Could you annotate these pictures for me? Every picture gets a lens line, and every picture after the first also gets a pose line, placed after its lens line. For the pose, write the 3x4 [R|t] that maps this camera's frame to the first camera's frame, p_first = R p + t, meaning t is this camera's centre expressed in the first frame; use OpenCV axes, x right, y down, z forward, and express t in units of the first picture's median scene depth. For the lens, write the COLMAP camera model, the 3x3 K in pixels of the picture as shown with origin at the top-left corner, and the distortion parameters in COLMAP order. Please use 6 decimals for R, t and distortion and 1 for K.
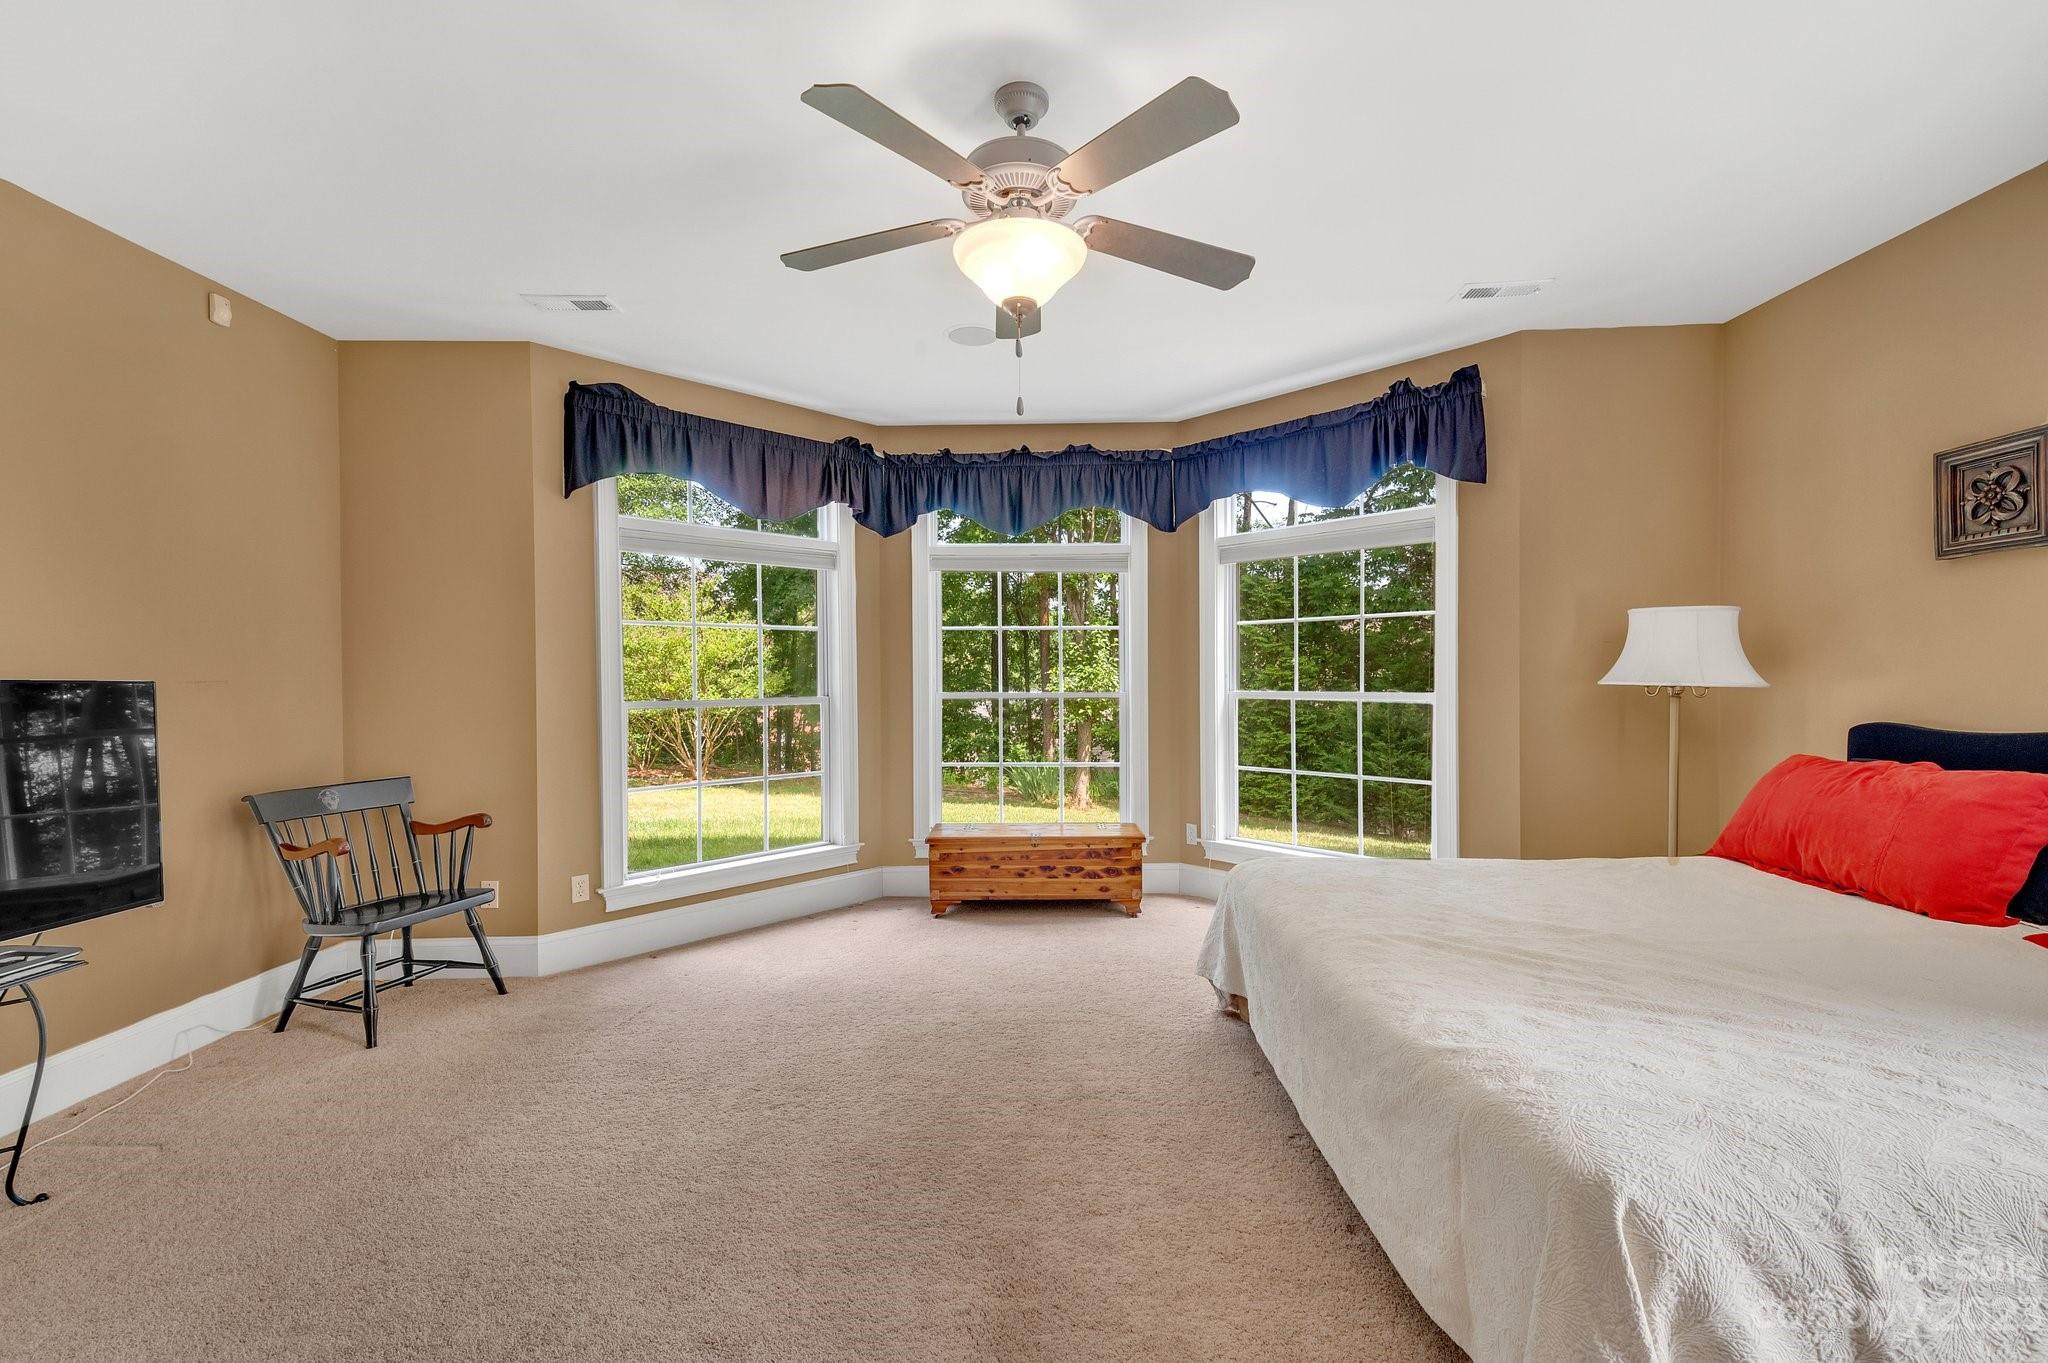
lens RADIAL K [[837.8, 0, 1024.0], [0, 837.8, 681.5], [0, 0, 1]] dist [0.059134, -0.021090]
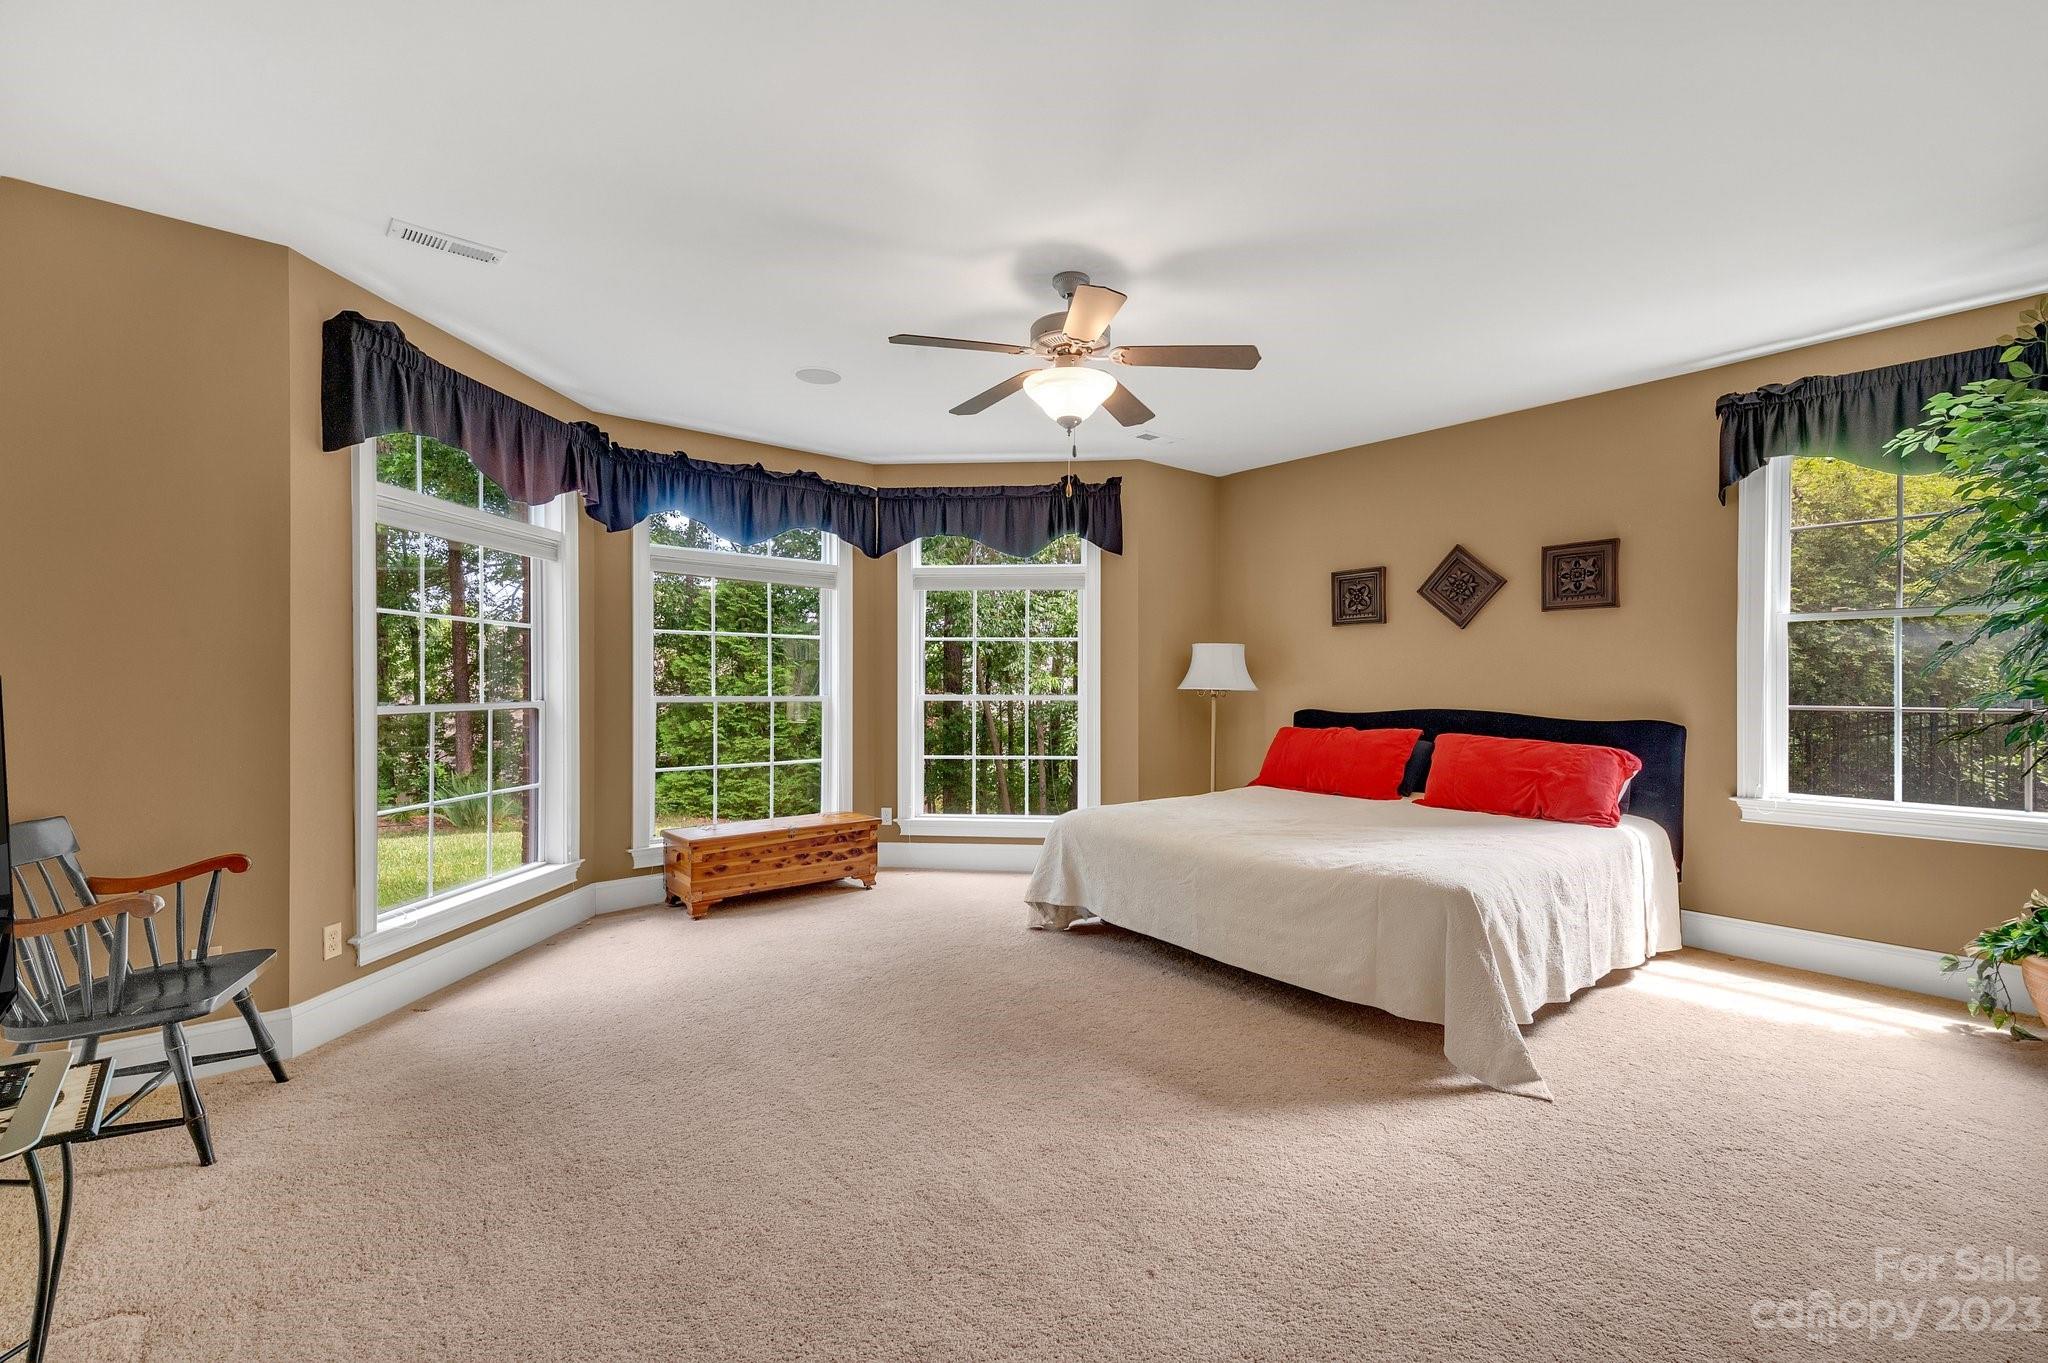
lens RADIAL K [[813.9, 0, 1018.5], [0, 813.9, 679.8], [0, 0, 1]] dist [0.032813, -0.000449]
pose [[0.783287, 0.010875, 0.621565, -0.485059], [-0.003339, 0.999906, -0.013288, 0.006945], [-0.621651, 0.008333, 0.783250, -0.011099]]
